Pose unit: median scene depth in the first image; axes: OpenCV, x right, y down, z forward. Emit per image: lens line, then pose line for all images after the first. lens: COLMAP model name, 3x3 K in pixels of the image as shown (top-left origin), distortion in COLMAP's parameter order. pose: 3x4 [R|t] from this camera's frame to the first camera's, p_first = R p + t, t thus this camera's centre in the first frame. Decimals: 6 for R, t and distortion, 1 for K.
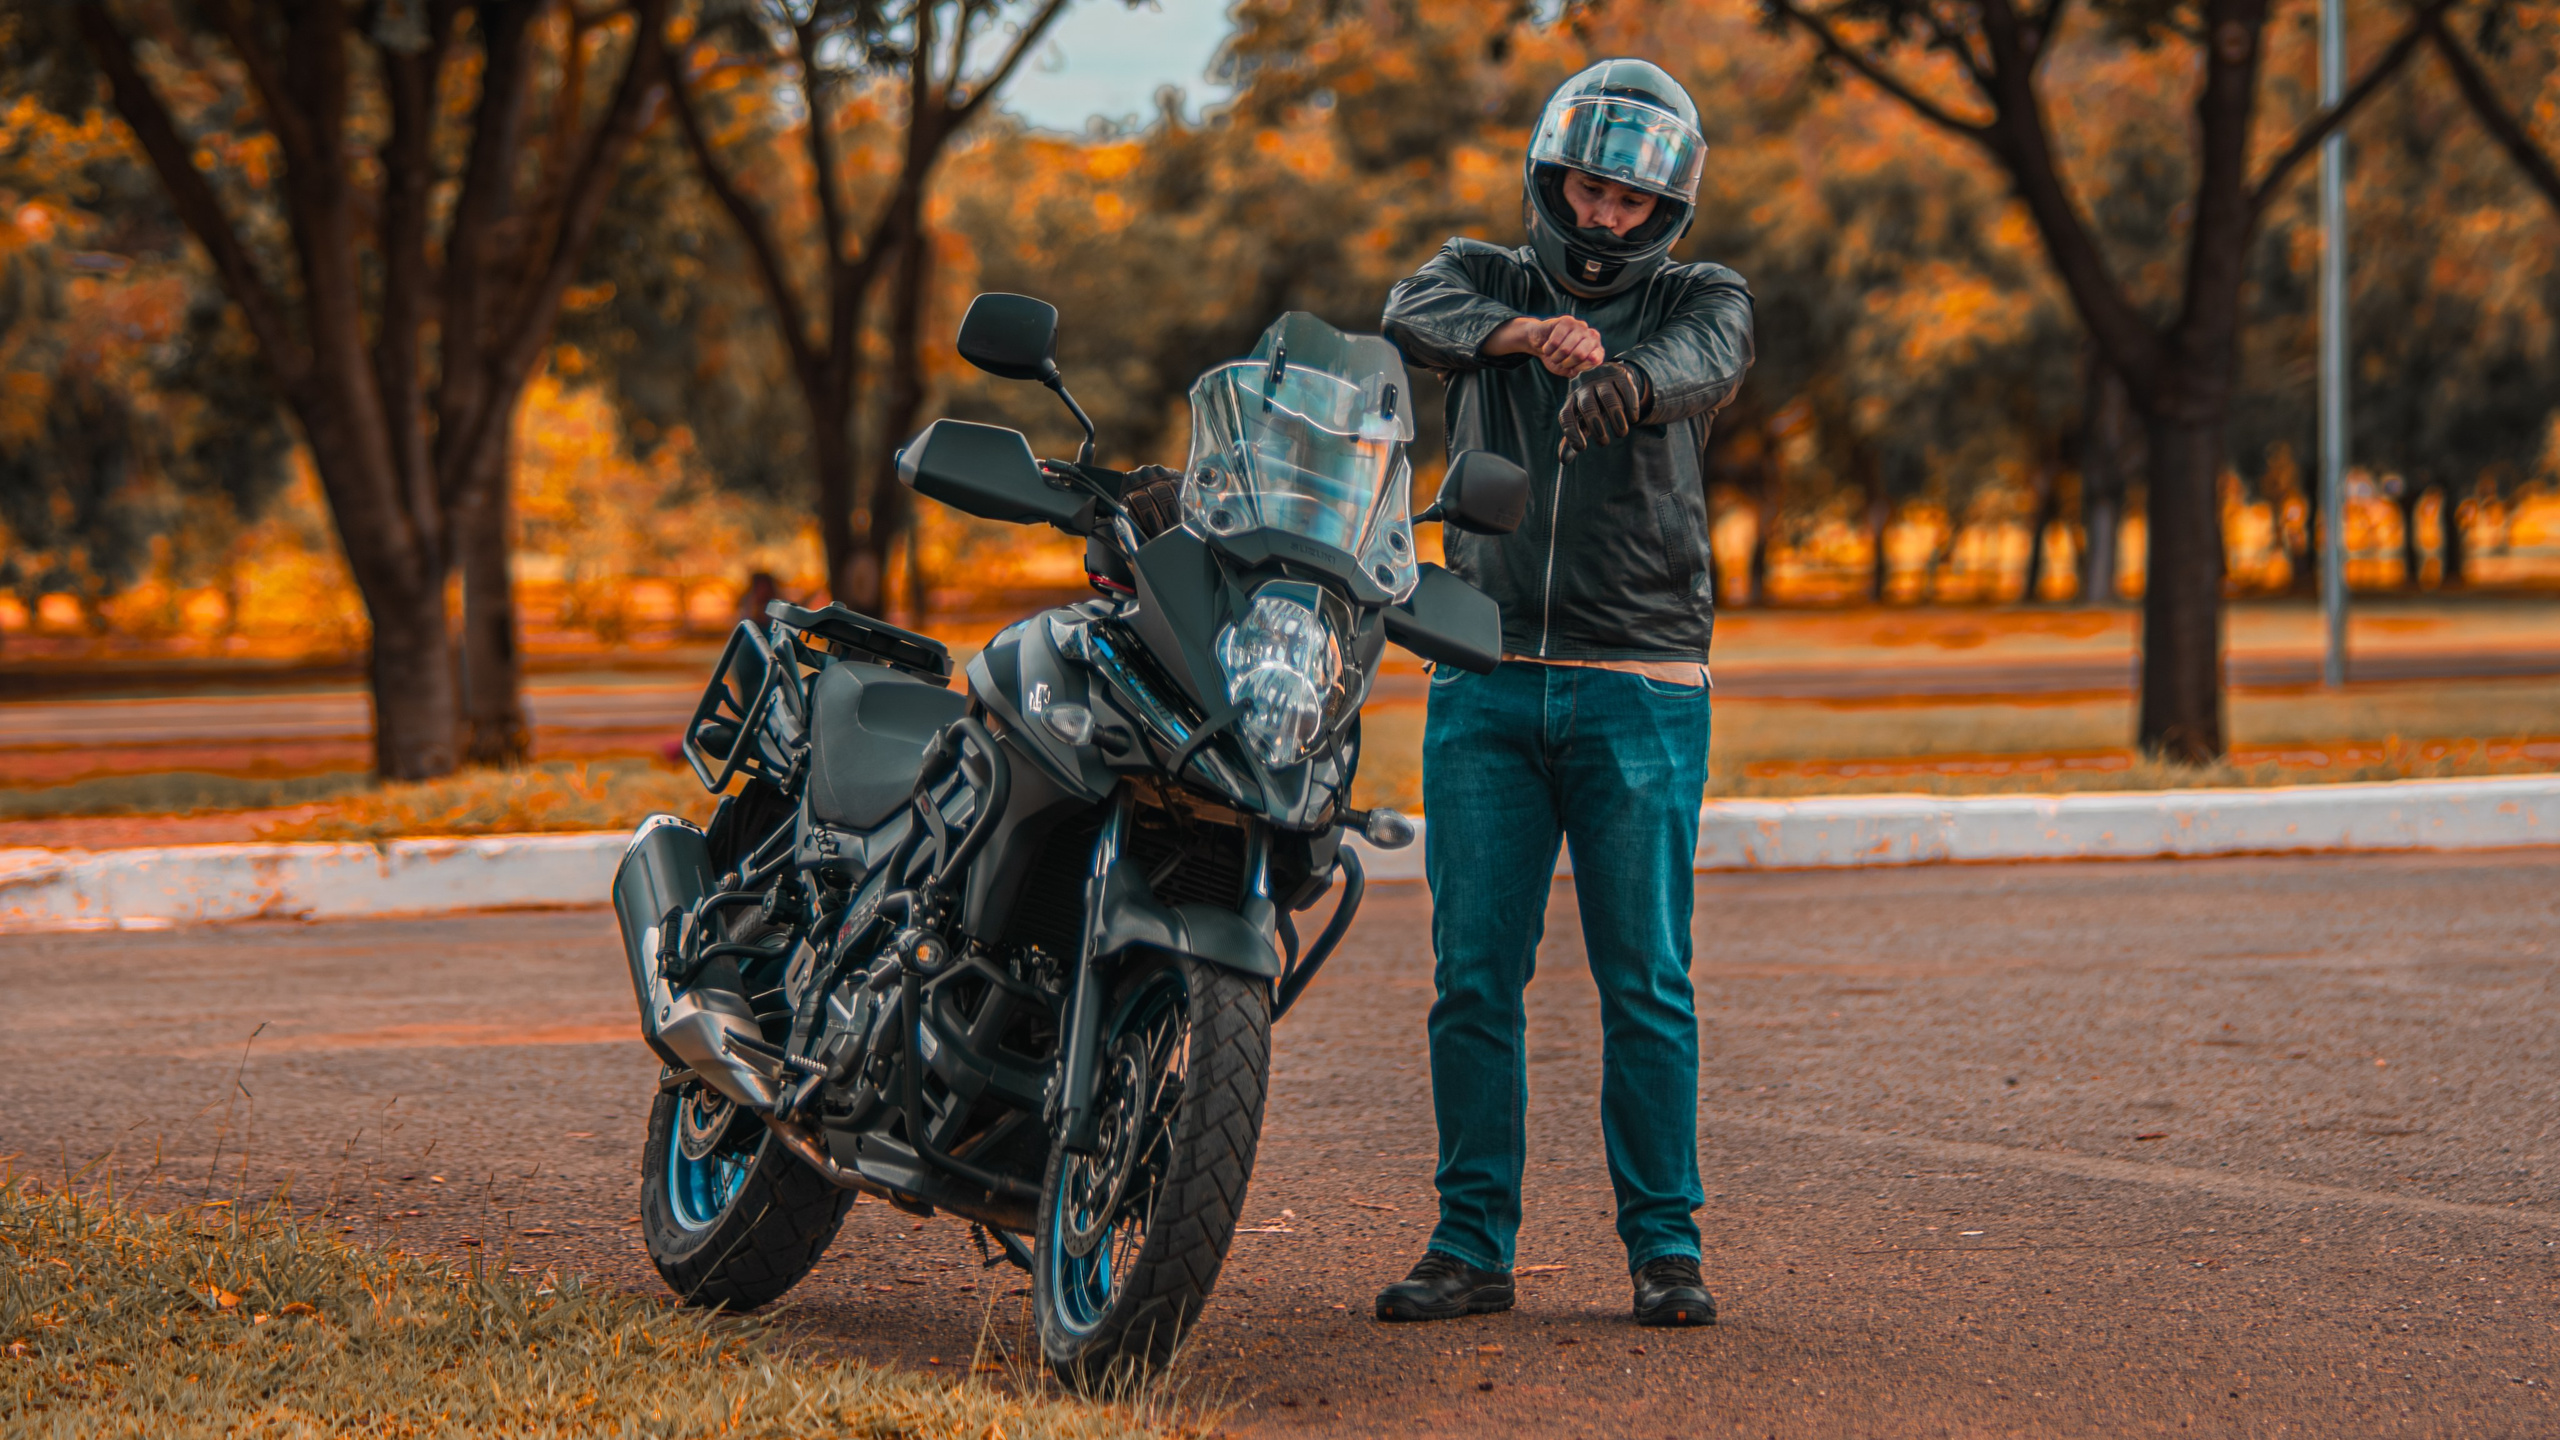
lens RADIAL K [[9784.6, 0, 1280.0], [0, 9784.6, 720.0], [0, 0, 1]] dist [0.147885, 1.644718]
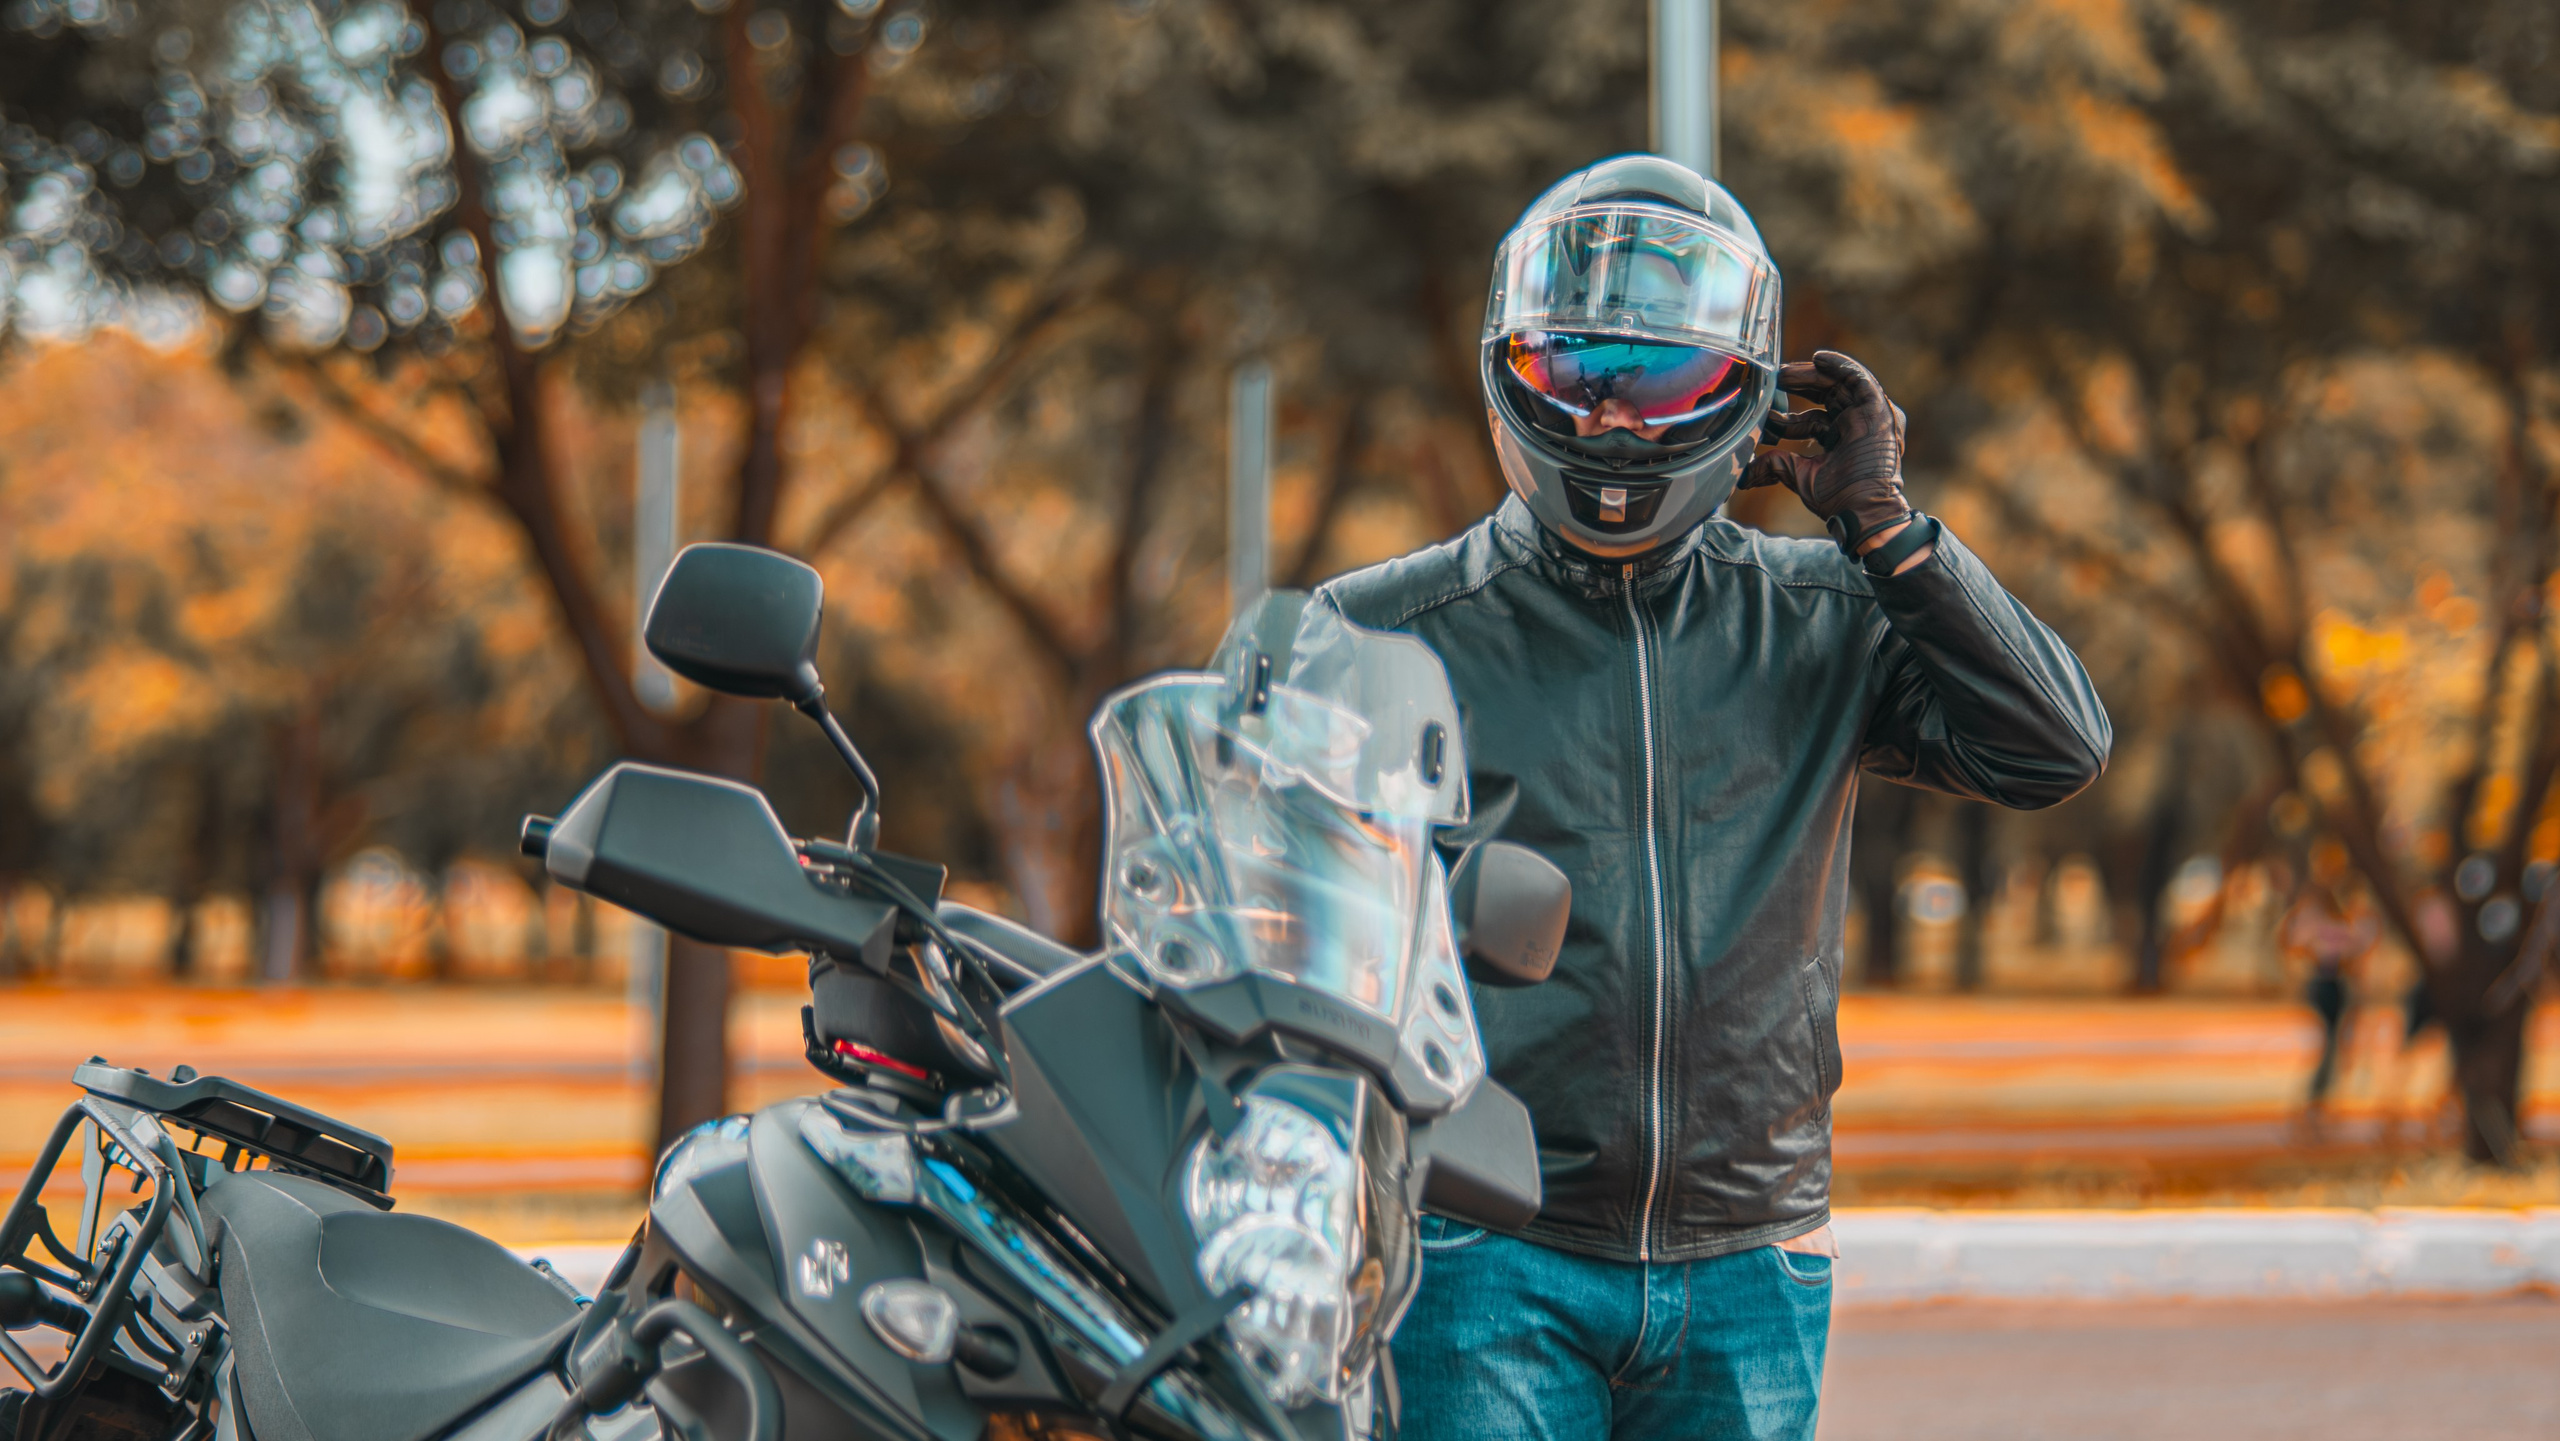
lens RADIAL K [[9713.6, 0, 1280.0], [0, 9713.6, 720.5], [0, 0, 1]] dist [0.137330, 0.344859]
pose [[0.982485, 0.024434, 0.184732, -0.100494], [-0.017091, 0.999003, -0.041238, -0.010855], [-0.185556, 0.037358, 0.981923, 0.443284]]
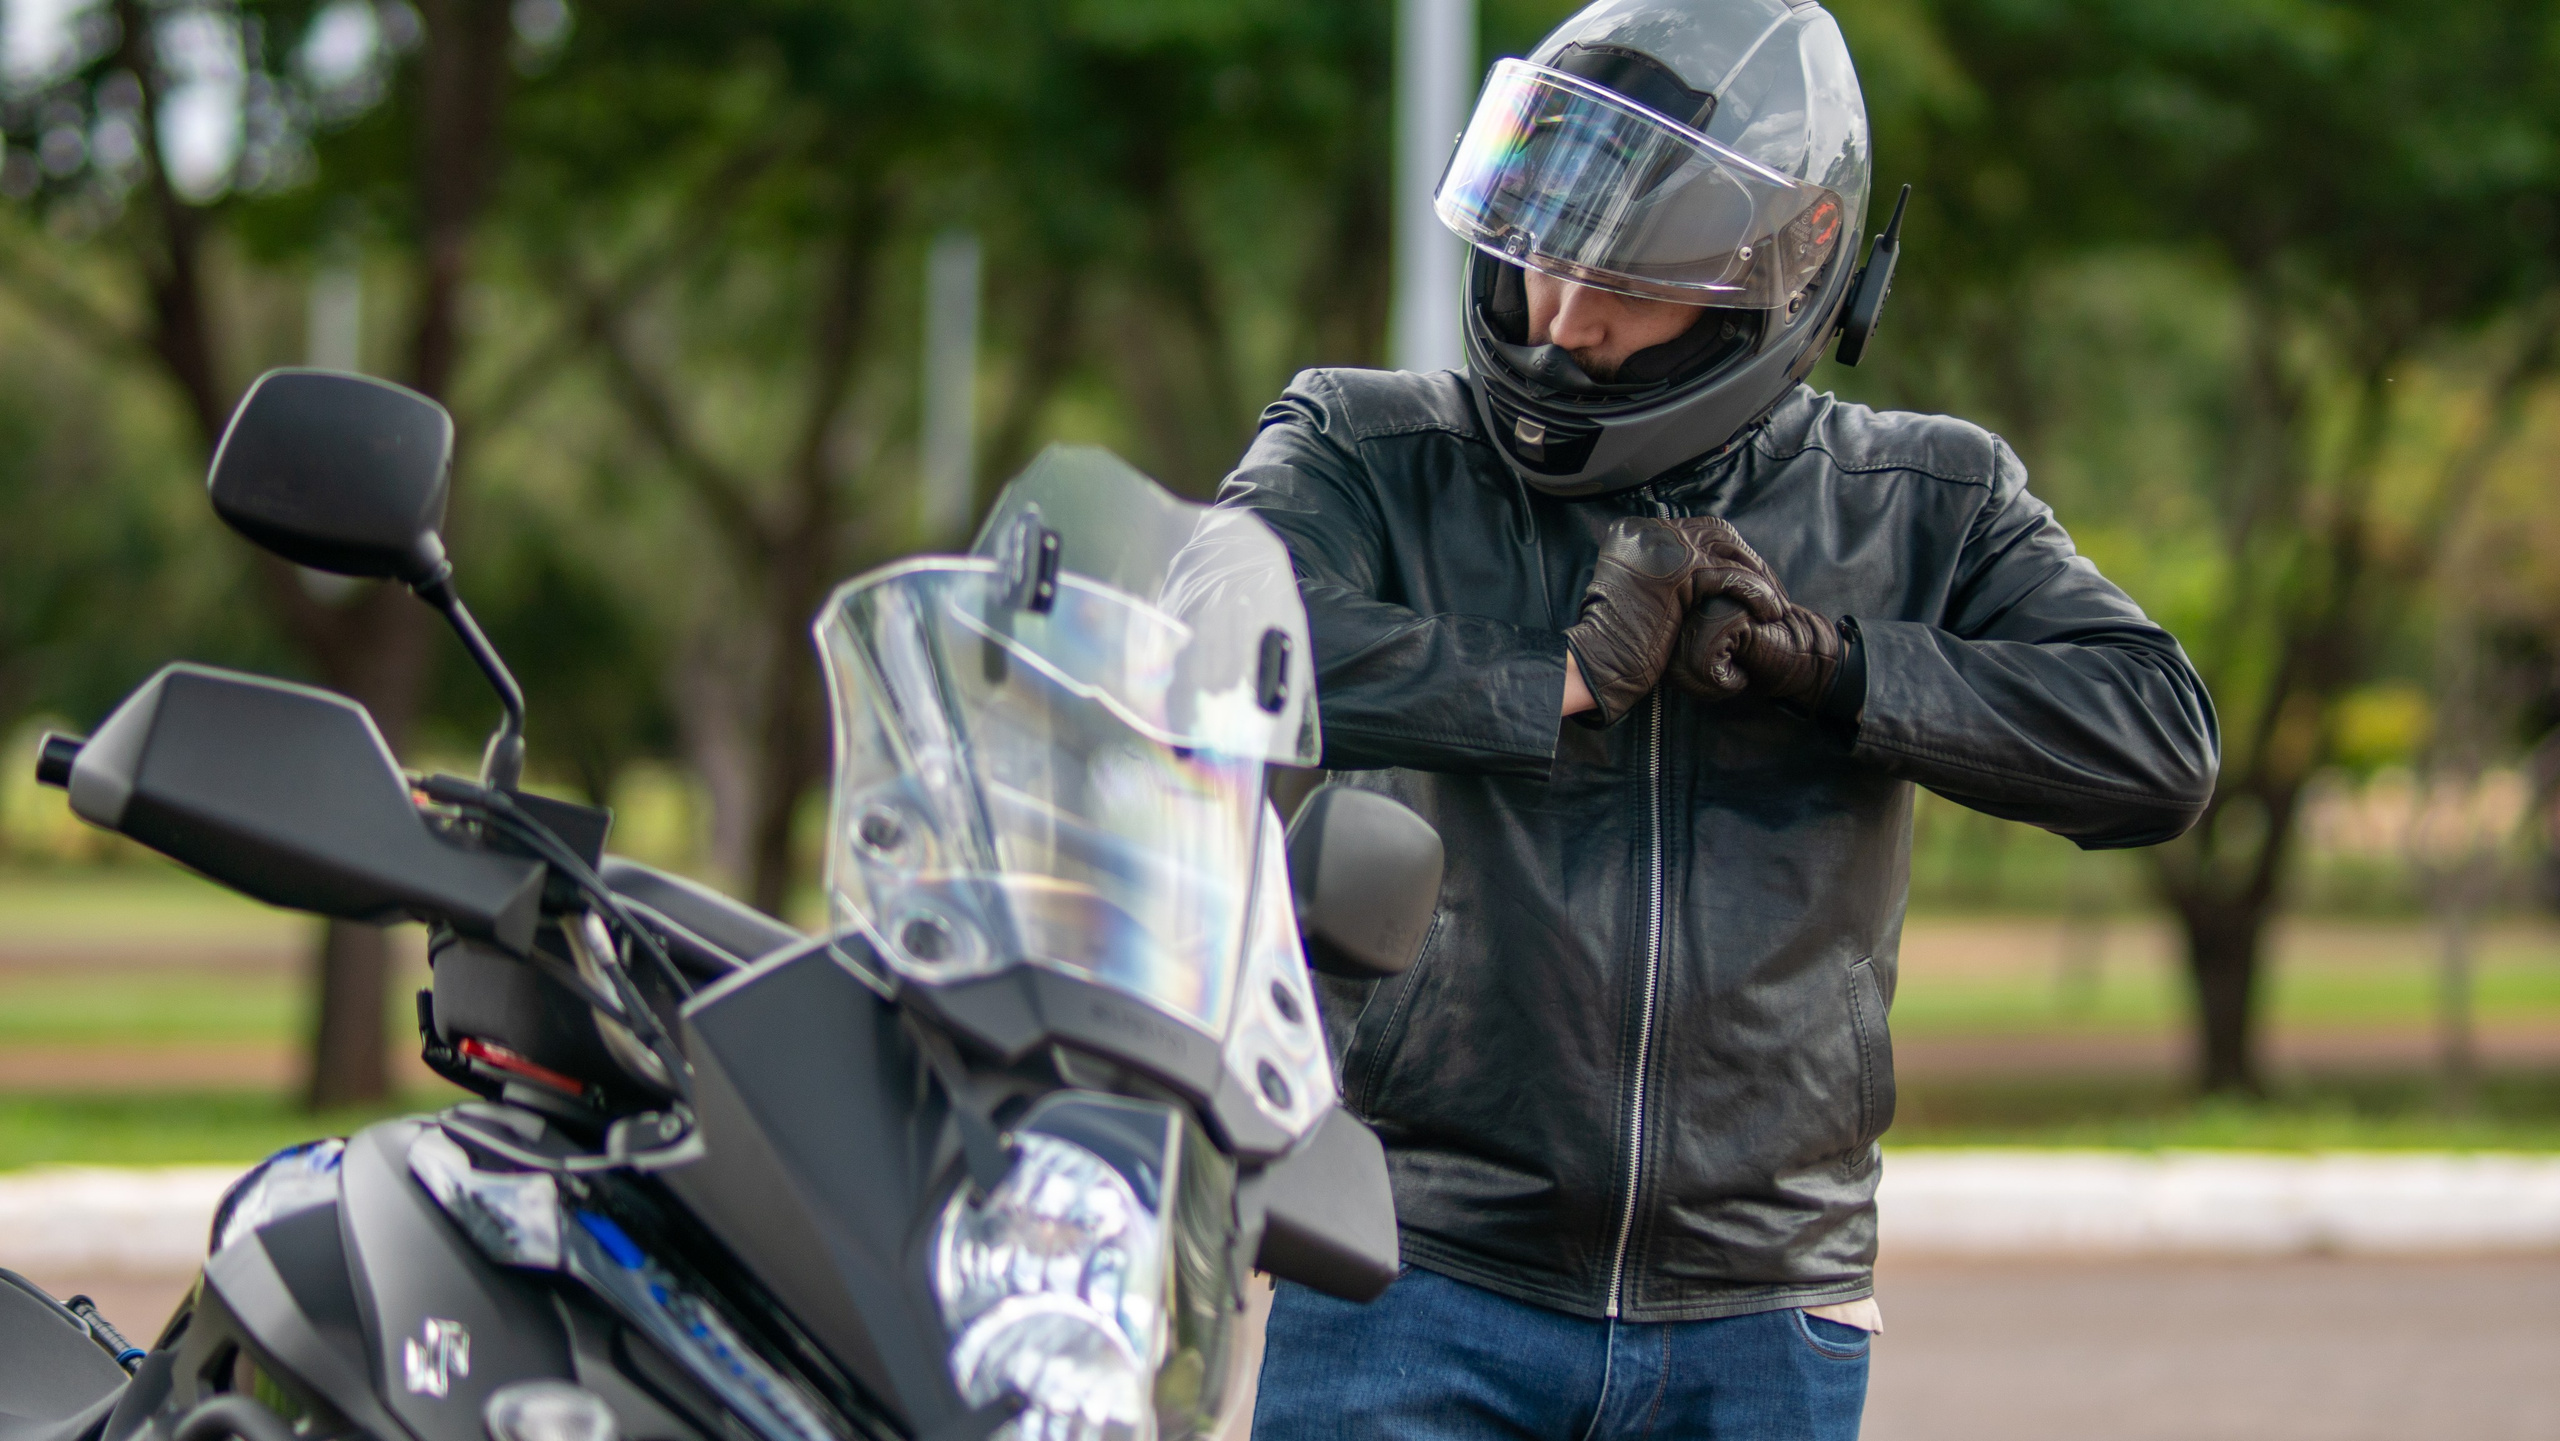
lens RADIAL K [[9784.6, 0, 1280.0], [0, 9784.6, 720.5], [0, 0, 1]] dist [0.147885, 1.644718]
pose [[0.975487, 0.038979, 0.216579, -0.078685], [-0.033079, 0.998978, -0.030801, -0.017116], [-0.217558, 0.022882, 0.975779, 0.582688]]
